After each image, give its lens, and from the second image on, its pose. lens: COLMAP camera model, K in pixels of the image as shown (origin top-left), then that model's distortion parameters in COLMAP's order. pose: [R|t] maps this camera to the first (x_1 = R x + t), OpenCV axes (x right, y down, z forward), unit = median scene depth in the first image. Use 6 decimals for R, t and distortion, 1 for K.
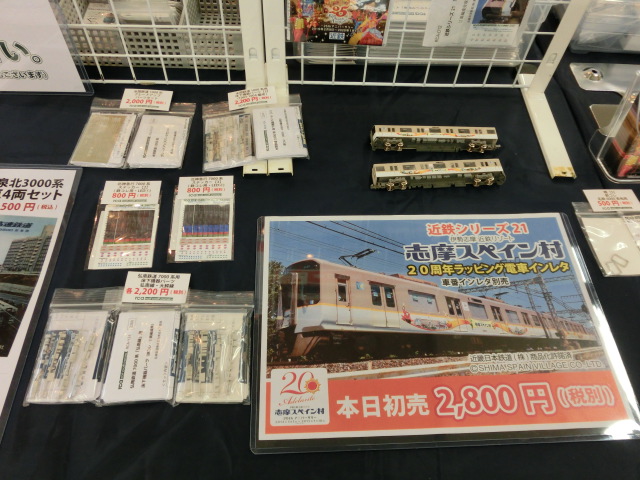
lens RADIAL K [[509.7, 0, 320.5], [0, 509.7, 243.0], [0, 0, 1]] dist [-0.029817, 0.011382]
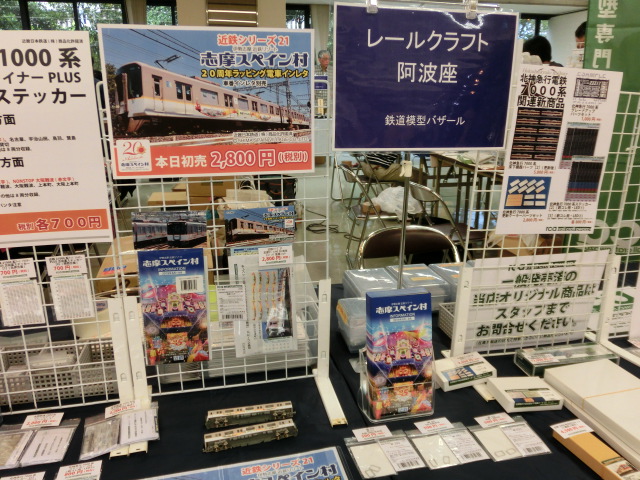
lens RADIAL K [[509.7, 0, 321.6], [0, 509.7, 236.8], [0, 0, 1]] dist [-0.029817, 0.011382]
pose [[0.979187, -0.089605, 0.182110, 0.206989], [0.185509, 0.759136, -0.623939, 0.357257], [-0.082338, 0.644736, 0.759958, -0.454140]]
